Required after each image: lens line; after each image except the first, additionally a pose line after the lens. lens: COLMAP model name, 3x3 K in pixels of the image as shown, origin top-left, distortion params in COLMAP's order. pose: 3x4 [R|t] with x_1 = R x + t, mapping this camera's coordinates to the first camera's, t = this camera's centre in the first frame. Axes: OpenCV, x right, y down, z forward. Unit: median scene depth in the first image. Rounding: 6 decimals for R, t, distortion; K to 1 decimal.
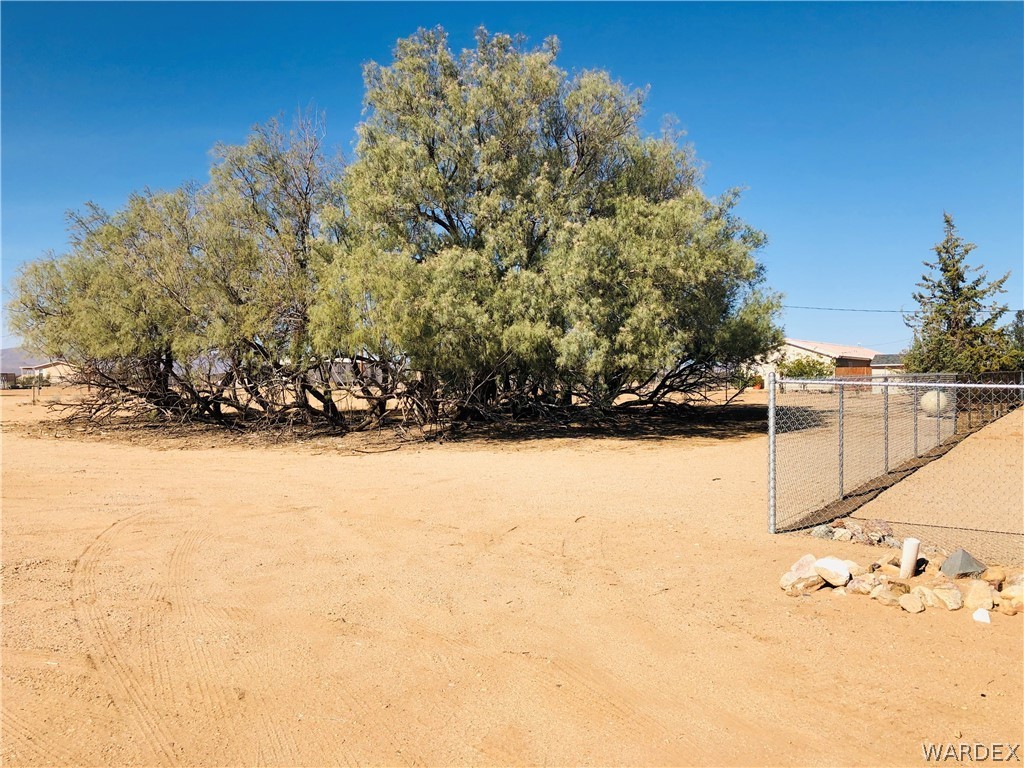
lens RADIAL K [[849.6, 0, 514.5], [0, 849.6, 383.7], [0, 0, 1]] dist [0.039308, -0.013827]
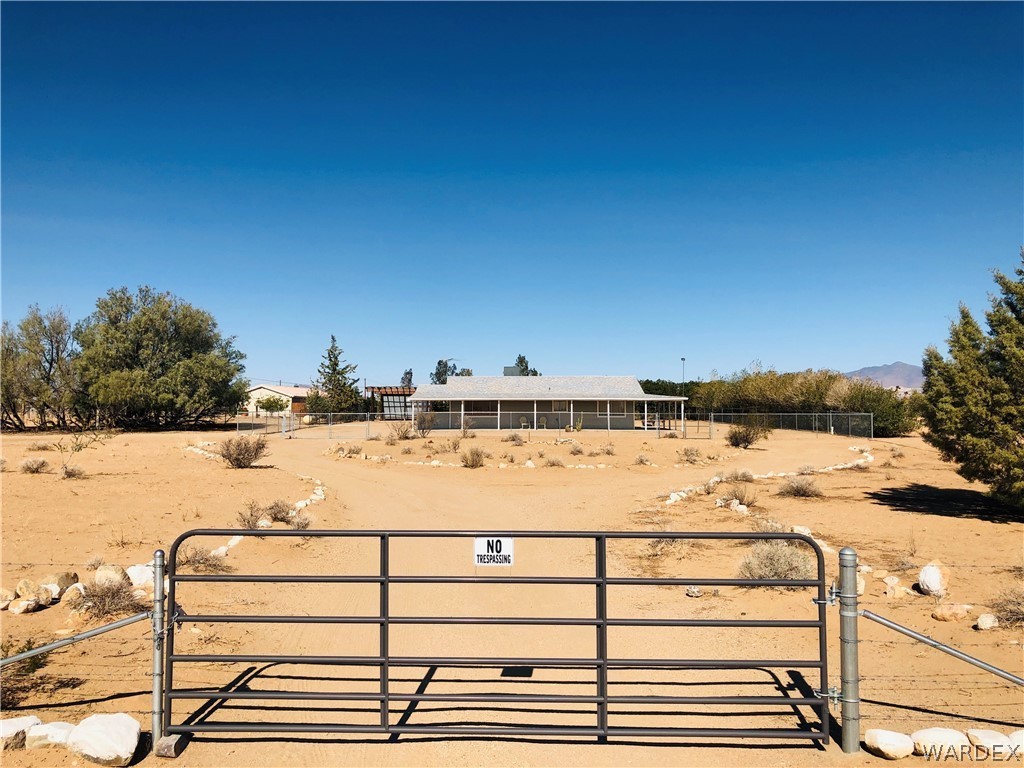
lens RADIAL K [[849.6, 0, 516.6], [0, 849.6, 377.7], [0, 0, 1]] dist [0.039308, -0.013827]
pose [[0.838896, 0.026835, 0.543629, -0.327652], [-0.005990, 0.999179, -0.040079, -0.006072], [-0.544258, 0.030366, 0.838368, -1.268666]]
